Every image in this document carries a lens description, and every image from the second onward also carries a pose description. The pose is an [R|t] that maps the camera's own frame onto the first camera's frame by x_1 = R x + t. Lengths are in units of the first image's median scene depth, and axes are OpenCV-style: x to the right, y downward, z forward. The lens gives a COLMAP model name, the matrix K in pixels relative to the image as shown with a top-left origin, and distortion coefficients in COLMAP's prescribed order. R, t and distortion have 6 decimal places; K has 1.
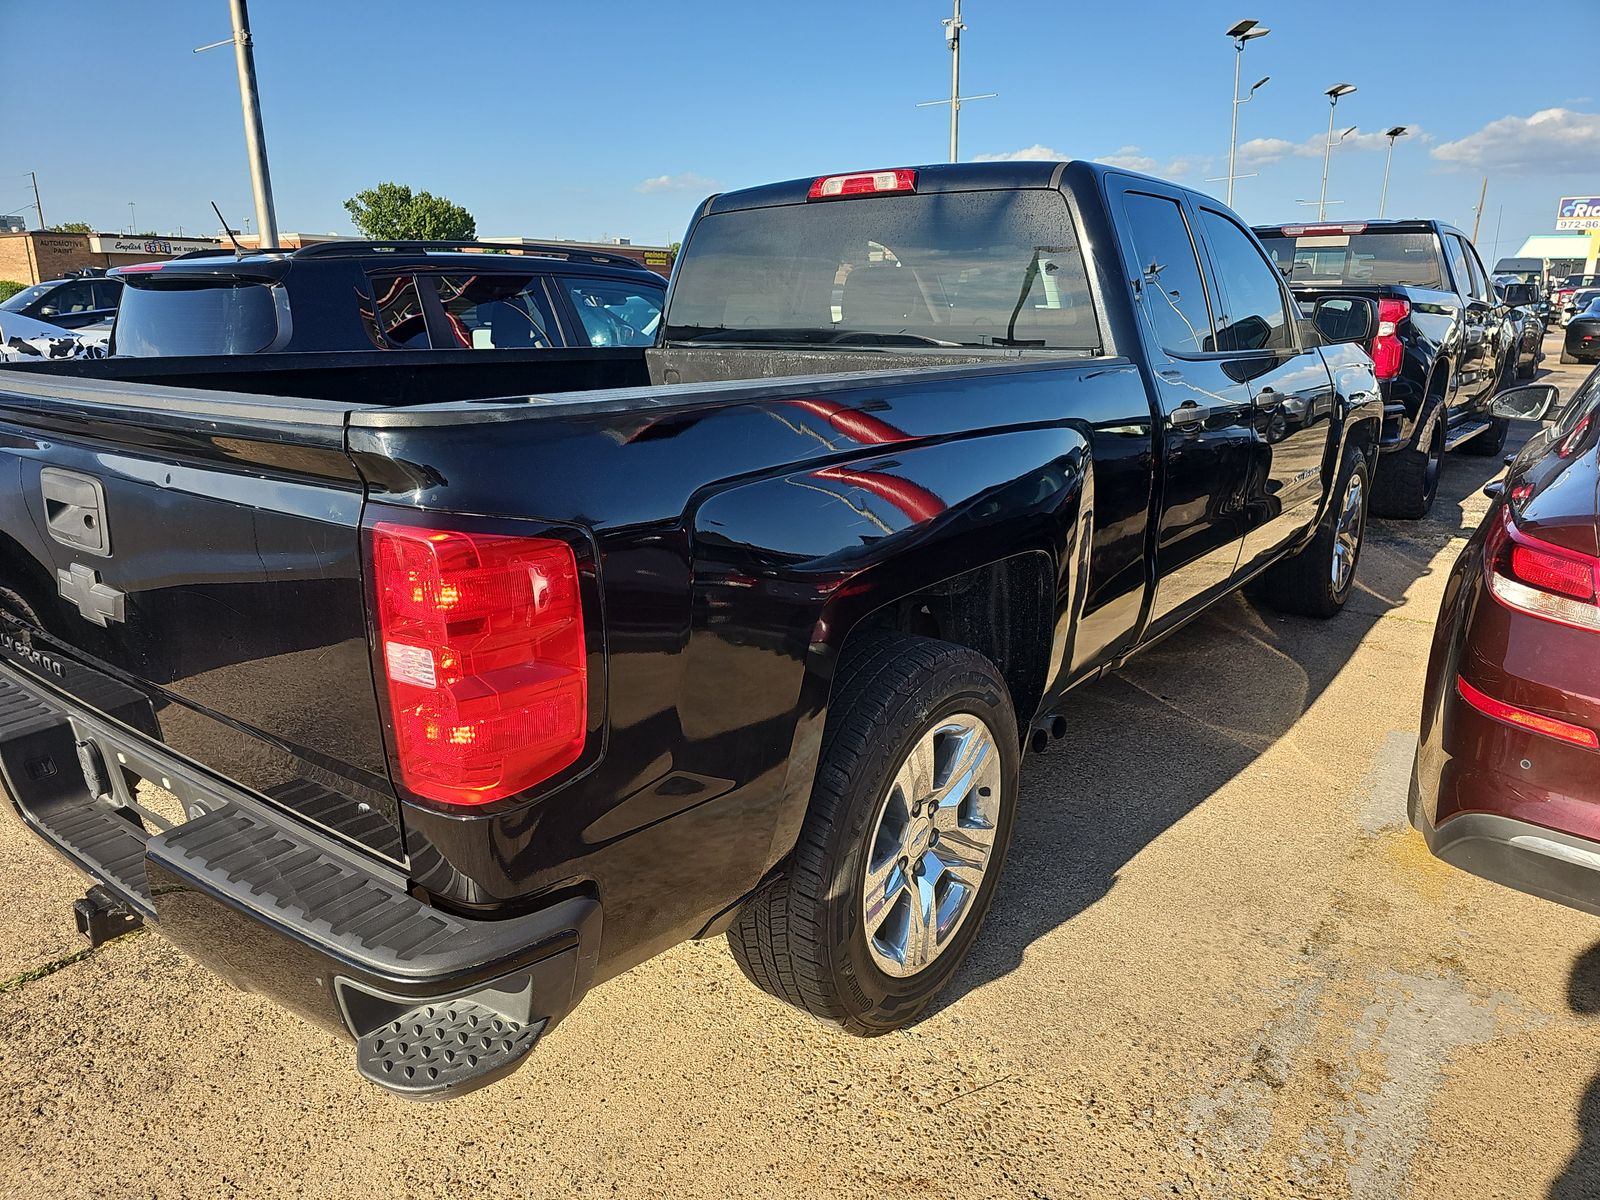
lens RADIAL K [[1080.3, 0, 750.7], [0, 1080.3, 582.0], [0, 0, 1]] dist [0.054000, -0.047798]
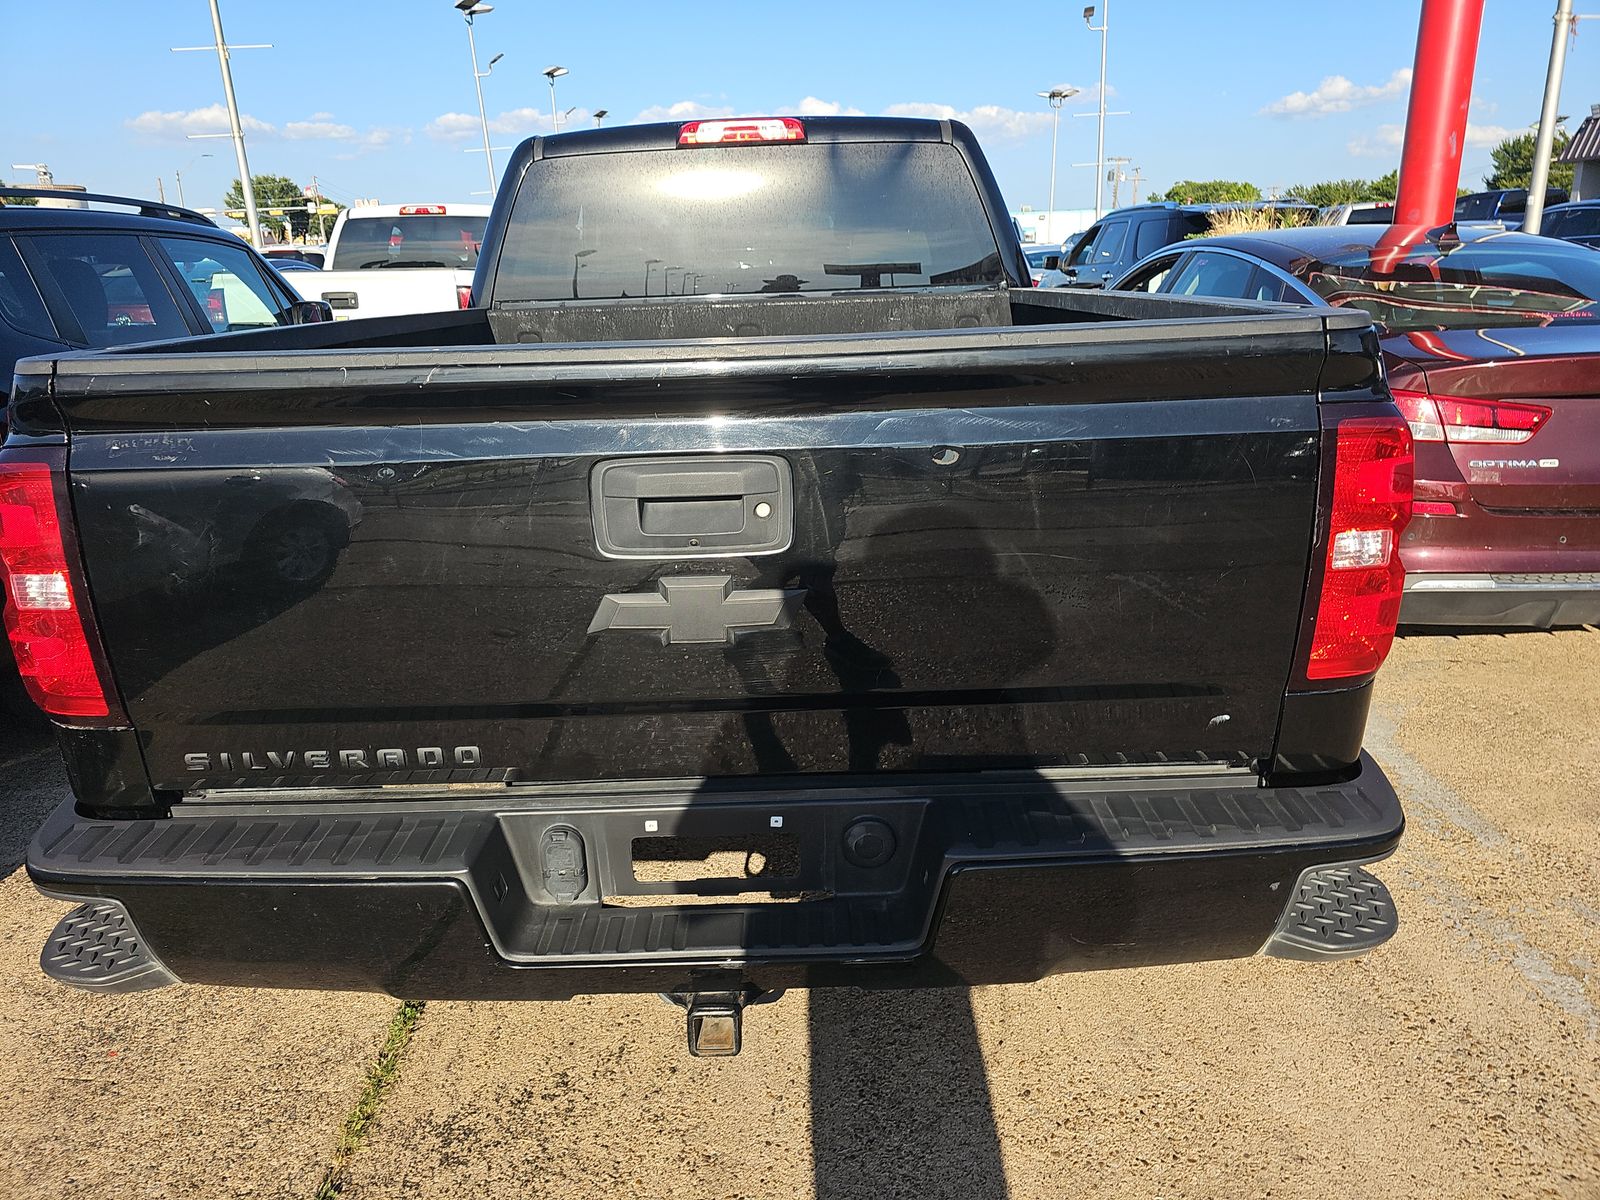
lens RADIAL K [[1059.6, 0, 800.0], [0, 1059.6, 600.0], [0, 0, 1]] dist [0.041682, -0.035806]
pose [[0.790696, -0.207953, 0.575809, -0.530843], [0.180580, 0.977918, 0.105203, -0.034466], [-0.584971, 0.020796, 0.810788, 0.176225]]
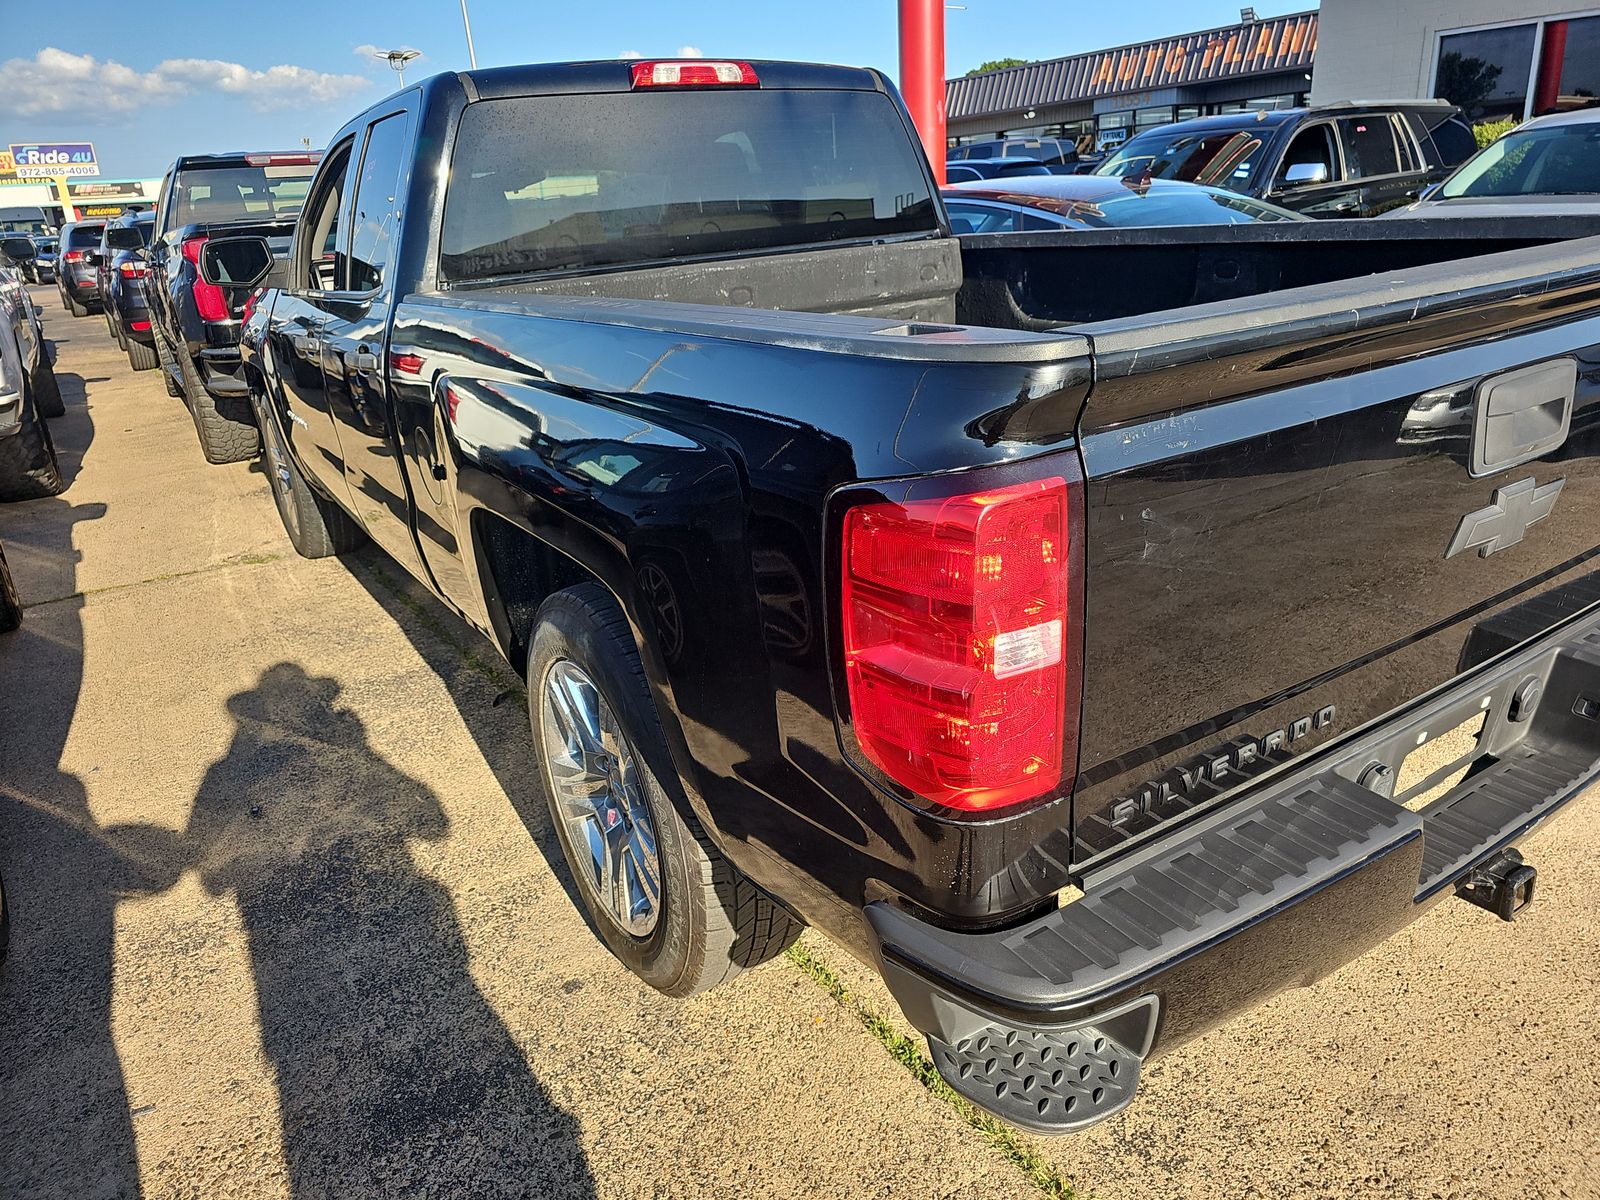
lens RADIAL K [[1059.6, 0, 800.0], [0, 1059.6, 600.0], [0, 0, 1]] dist [0.041682, -0.035806]
pose [[0.325934, -0.355523, 0.875997, -0.835648], [0.299600, 0.917680, 0.260967, -0.171475], [-0.896664, 0.177391, 0.405618, 0.649366]]
